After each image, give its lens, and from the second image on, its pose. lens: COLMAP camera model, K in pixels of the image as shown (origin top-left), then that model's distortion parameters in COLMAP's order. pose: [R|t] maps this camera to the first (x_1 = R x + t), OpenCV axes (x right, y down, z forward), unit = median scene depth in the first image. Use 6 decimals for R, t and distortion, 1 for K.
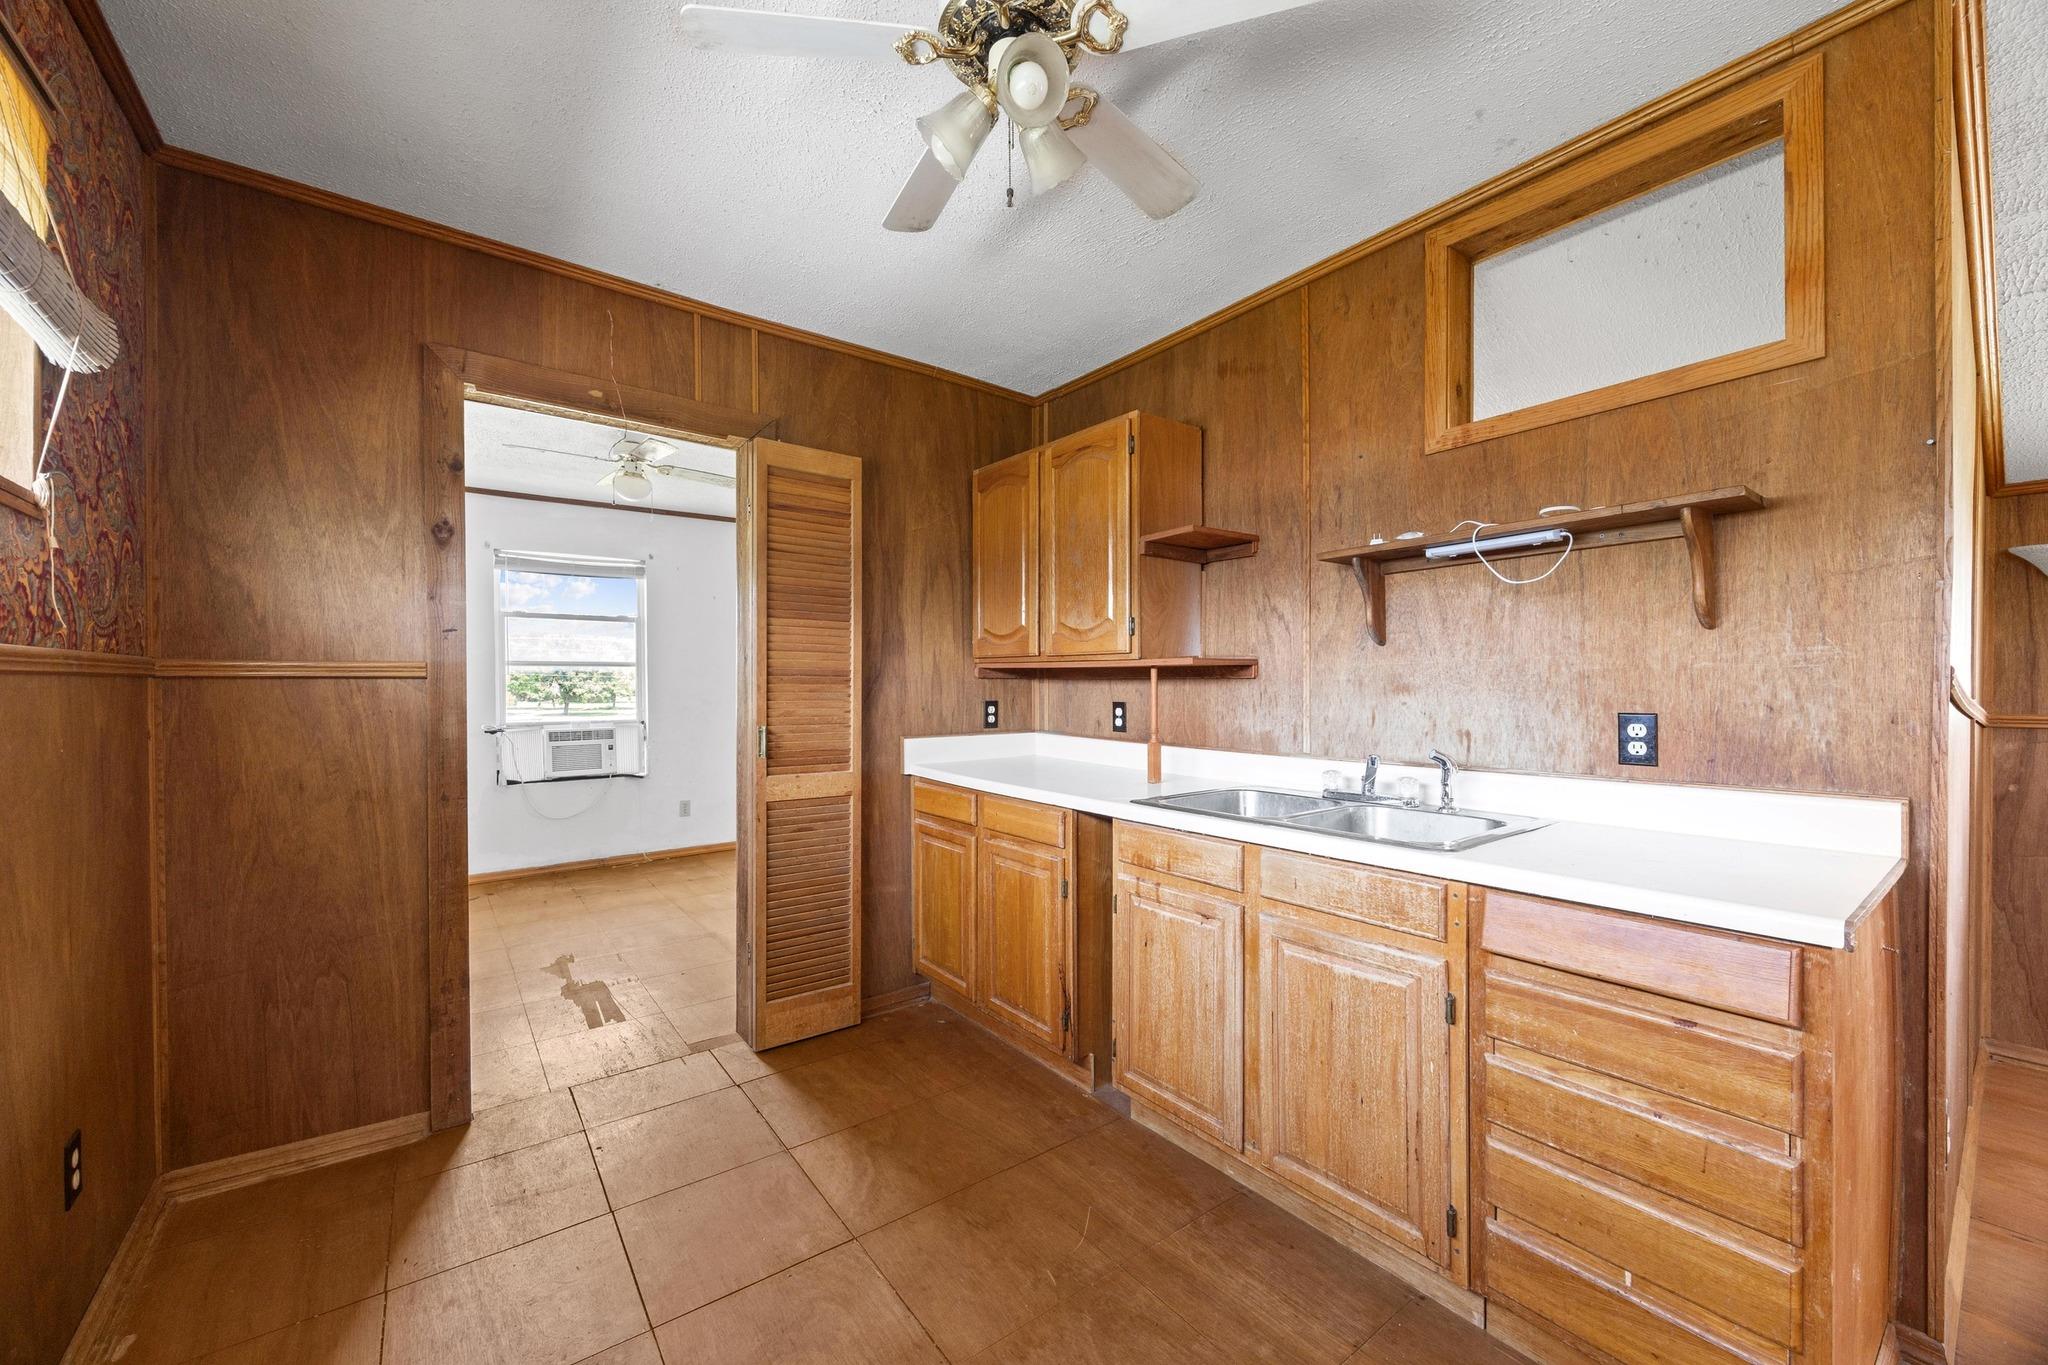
lens RADIAL K [[785.3, 0, 1016.1], [0, 785.3, 693.1], [0, 0, 1]] dist [-0.002002, -0.000141]
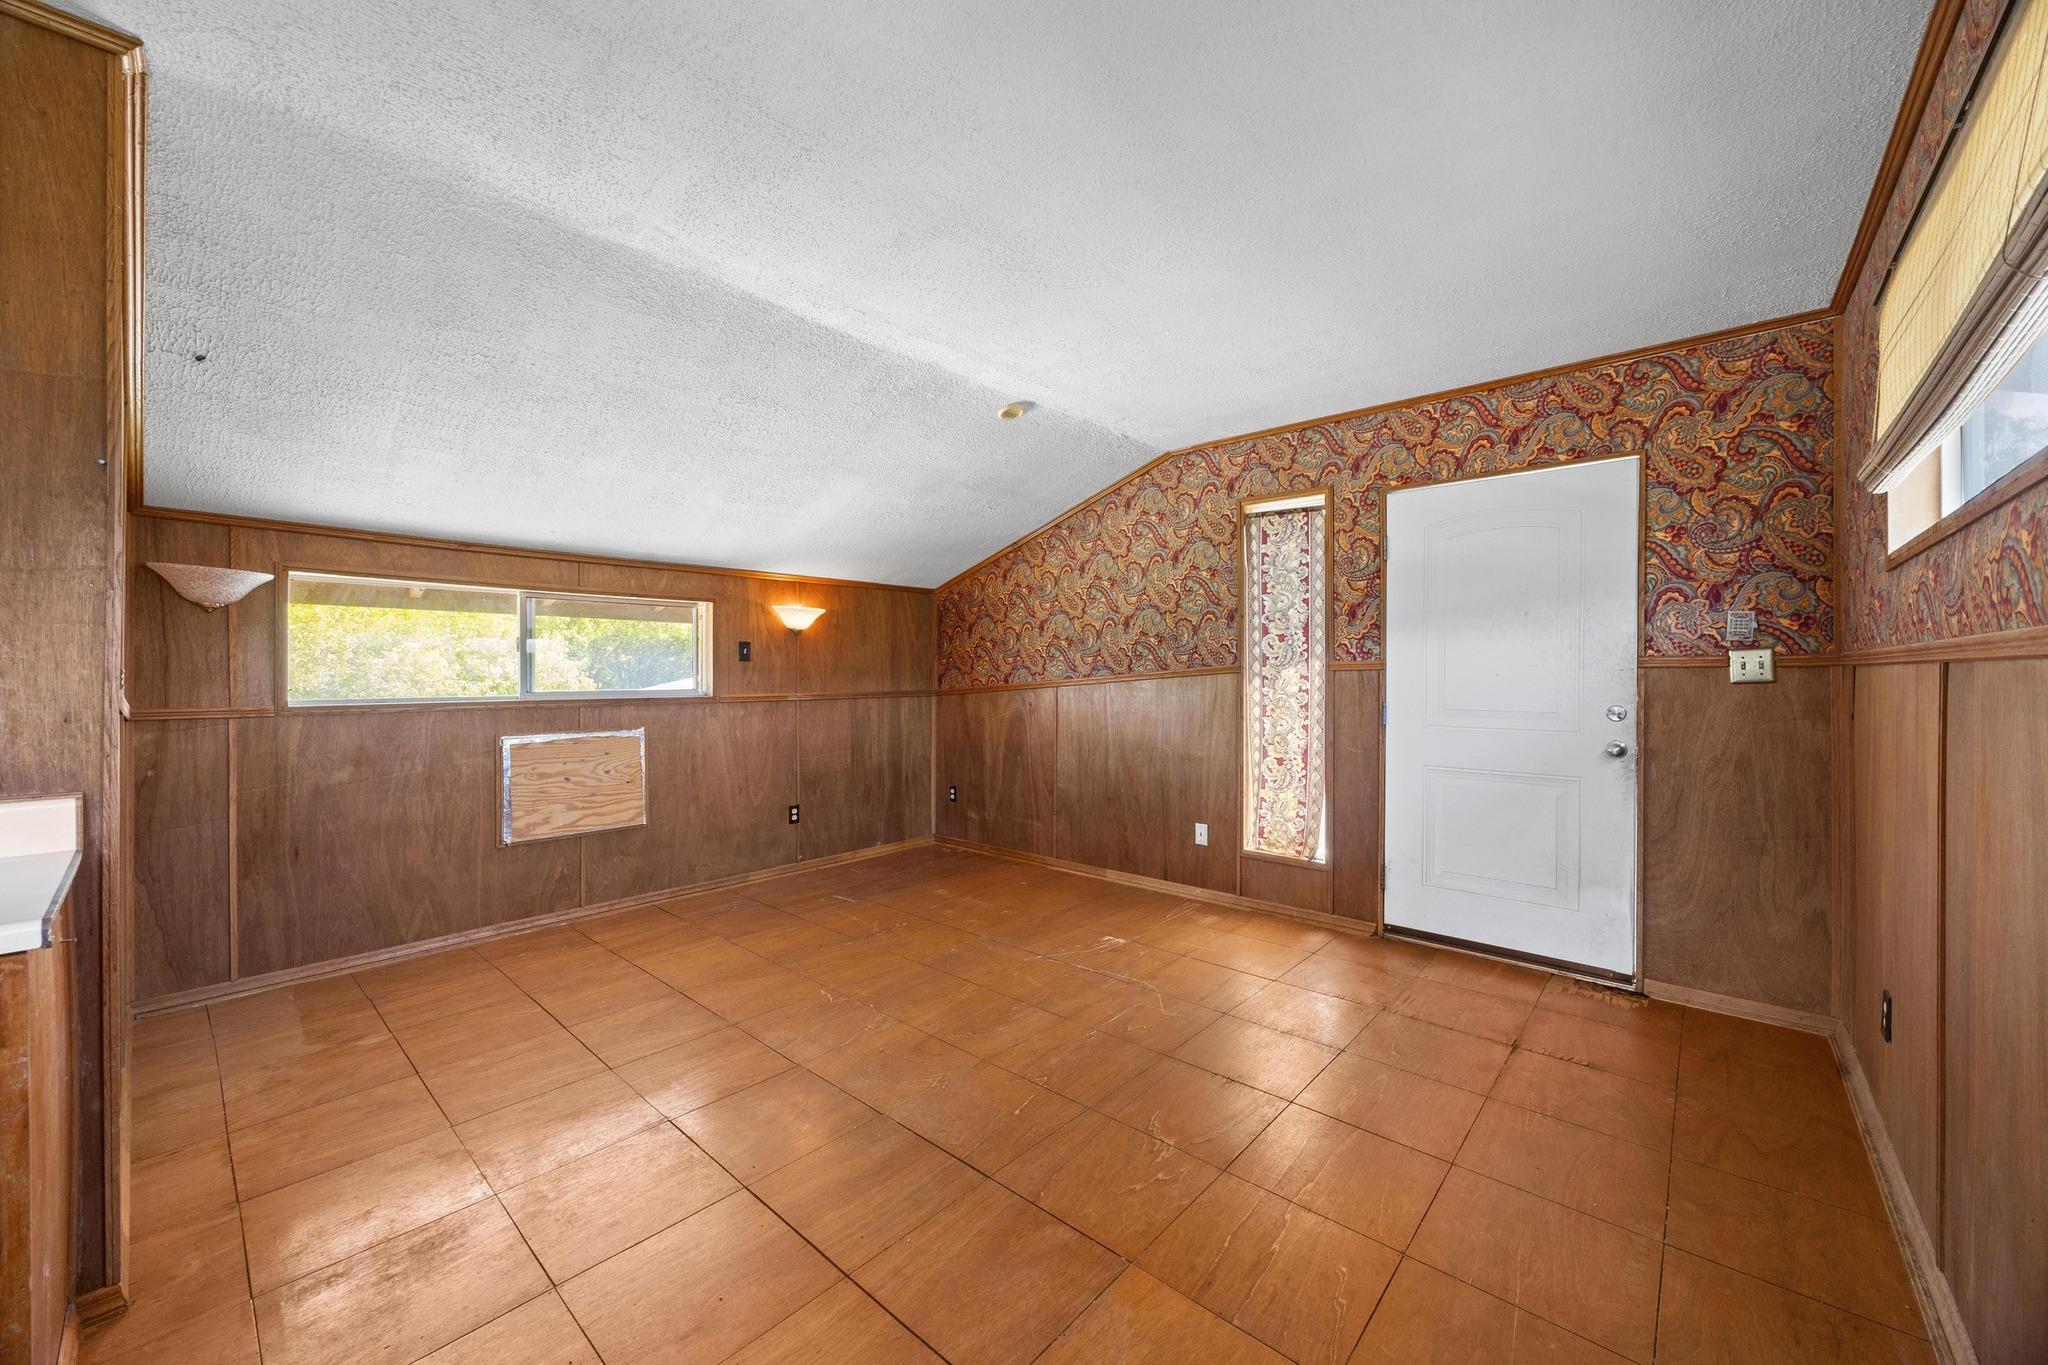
lens RADIAL K [[773.7, 0, 1017.9], [0, 773.7, 677.8], [0, 0, 1]] dist [-0.002918, -0.000525]
pose [[-0.193891, 0.003357, 0.981017, -0.075321], [0.009409, 0.999955, -0.001562, -0.004075], [-0.980978, 0.008927, -0.193914, -0.023098]]
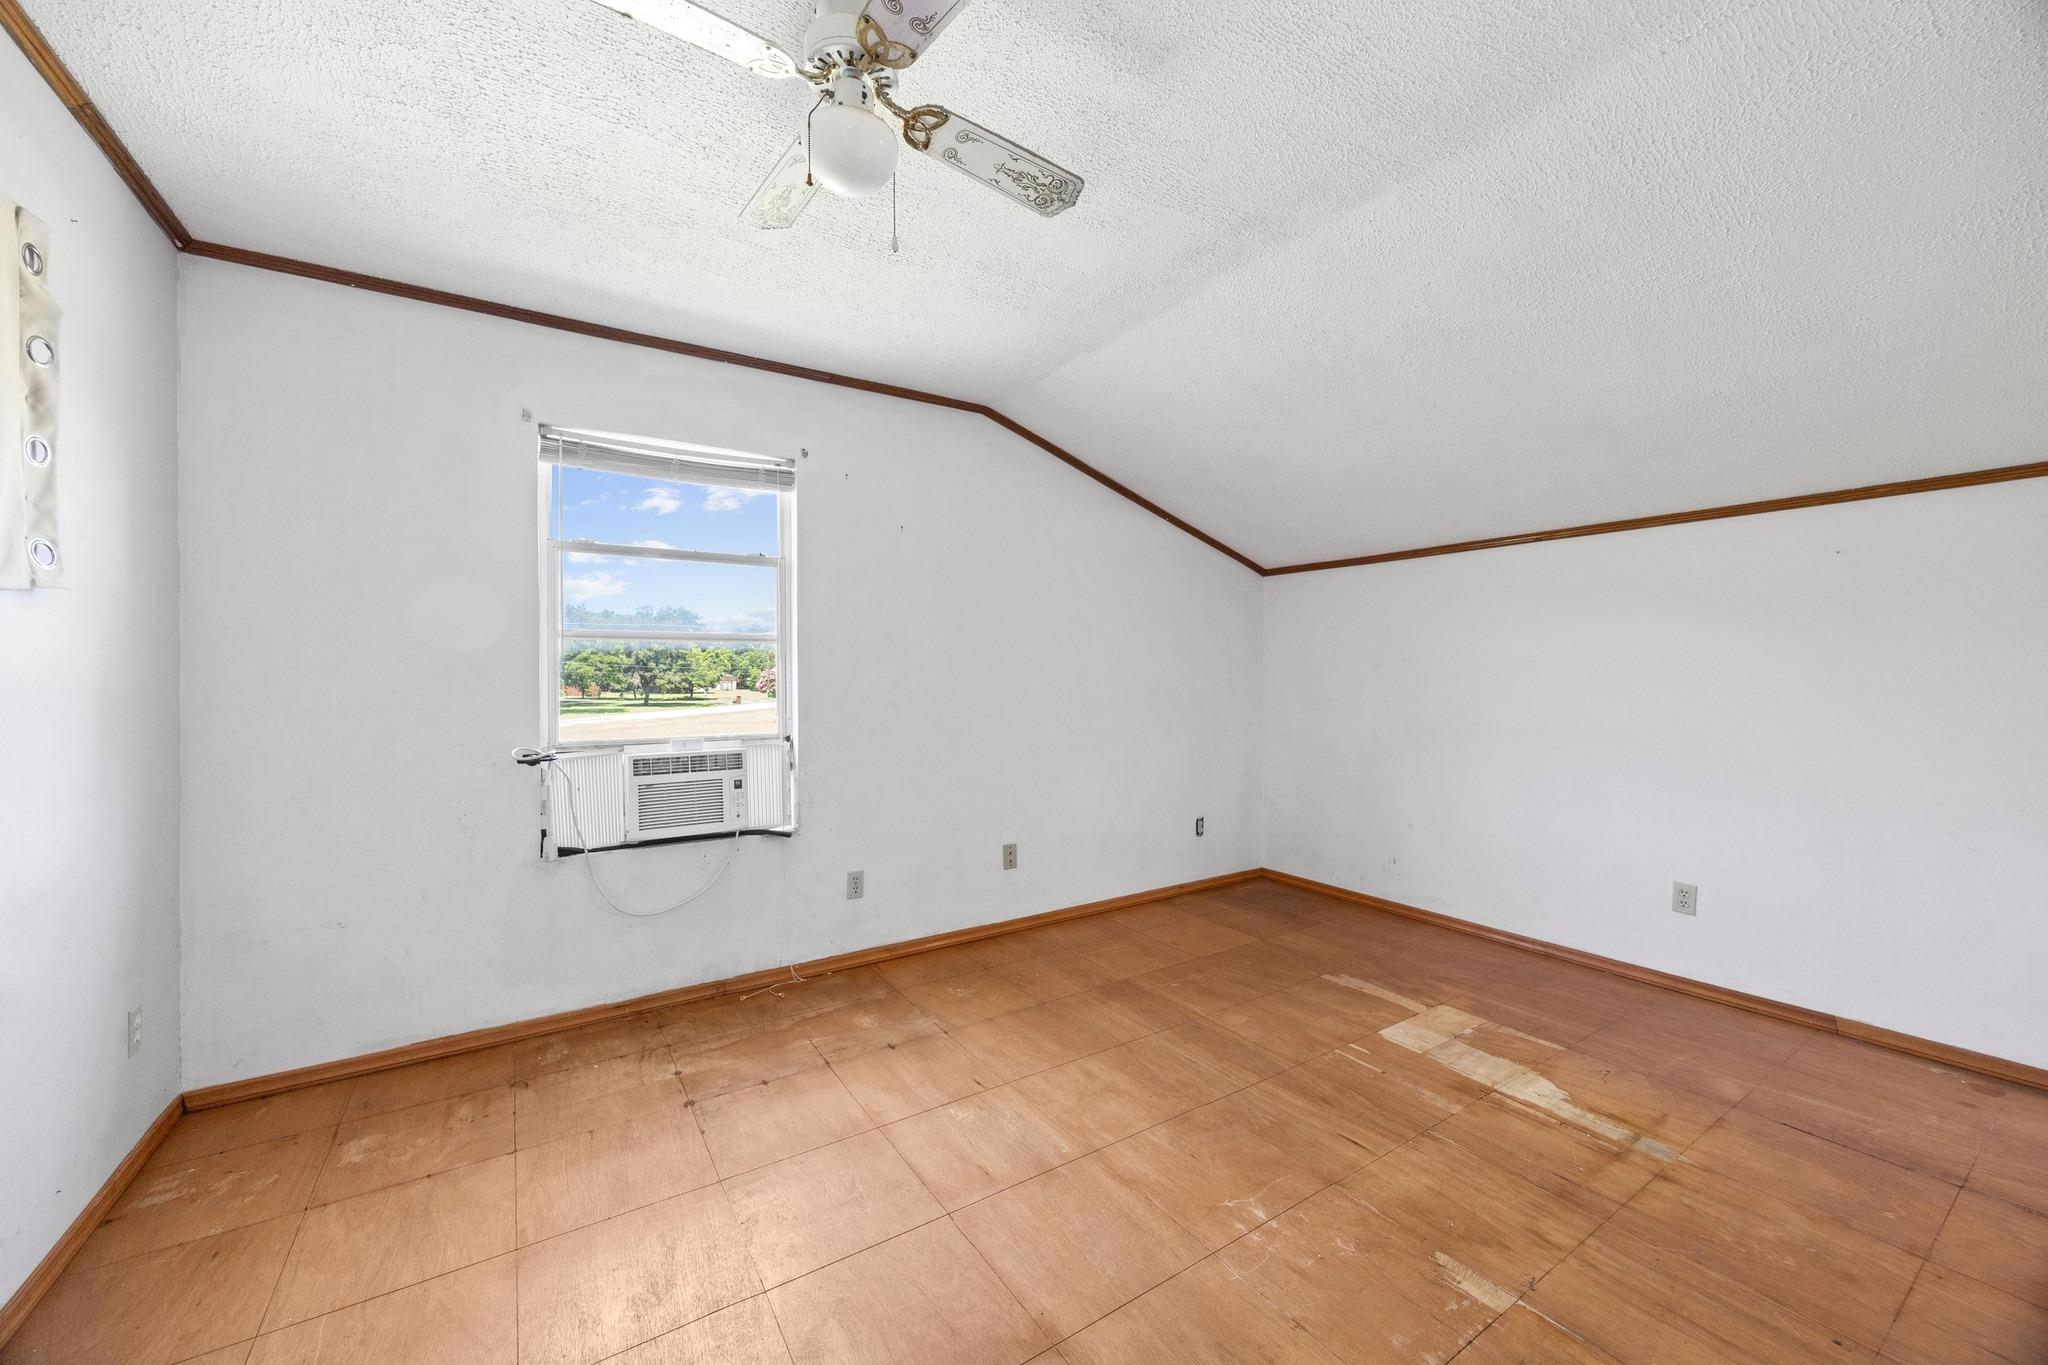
lens RADIAL K [[773.7, 0, 1017.9], [0, 773.7, 677.8], [0, 0, 1]] dist [-0.002918, -0.000525]
pose [[0.997380, 0.001416, -0.072324, -0.635180], [-0.002030, 0.999963, -0.008414, -0.007696], [0.072309, 0.008539, 0.997346, 1.057997]]
